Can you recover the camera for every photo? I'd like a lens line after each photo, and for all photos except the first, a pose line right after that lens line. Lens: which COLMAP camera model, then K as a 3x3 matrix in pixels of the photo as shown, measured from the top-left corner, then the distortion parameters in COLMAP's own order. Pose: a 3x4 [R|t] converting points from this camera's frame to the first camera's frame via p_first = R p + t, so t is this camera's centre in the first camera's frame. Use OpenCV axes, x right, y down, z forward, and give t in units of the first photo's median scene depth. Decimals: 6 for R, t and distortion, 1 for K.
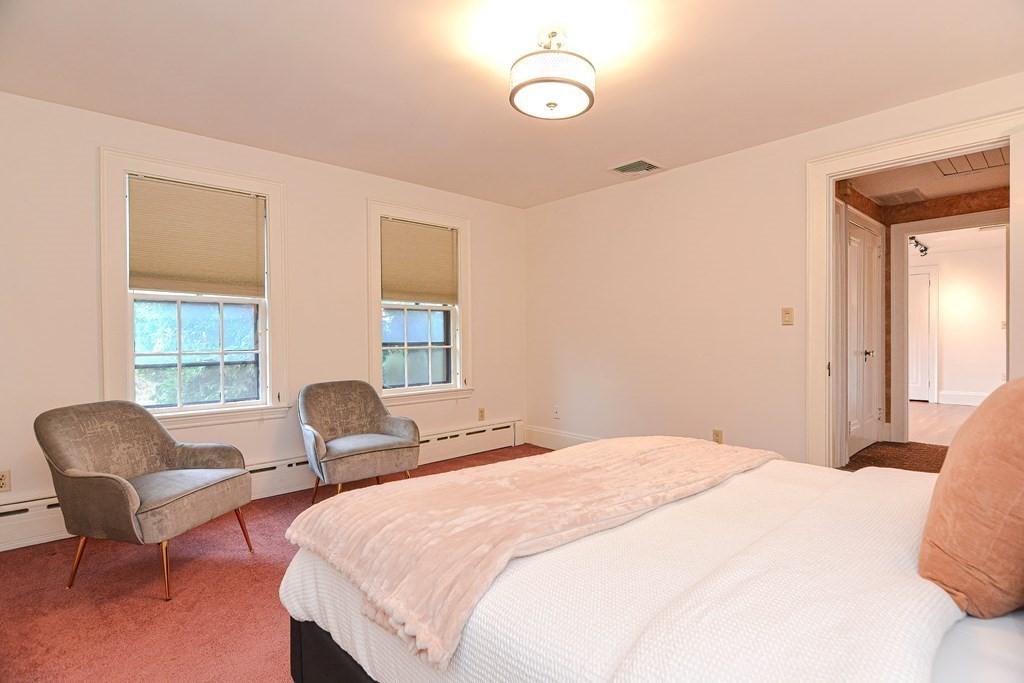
lens RADIAL K [[499.2, 0, 517.8], [0, 499.2, 339.6], [0, 0, 1]] dist [-0.002750, -0.001581]
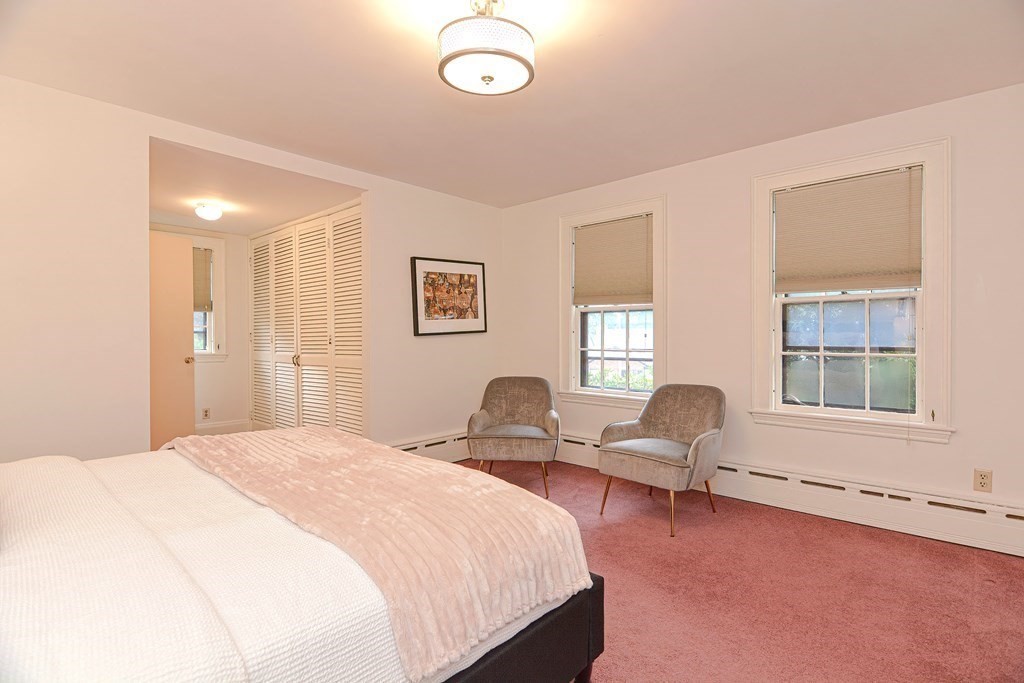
lens RADIAL K [[499.2, 0, 517.8], [0, 499.2, 339.6], [0, 0, 1]] dist [-0.002750, -0.001581]
pose [[0.081115, 0.015267, -0.996588, 0.479479], [-0.004504, 0.999878, 0.014951, -0.013790], [0.996695, 0.003276, 0.081174, 0.489642]]
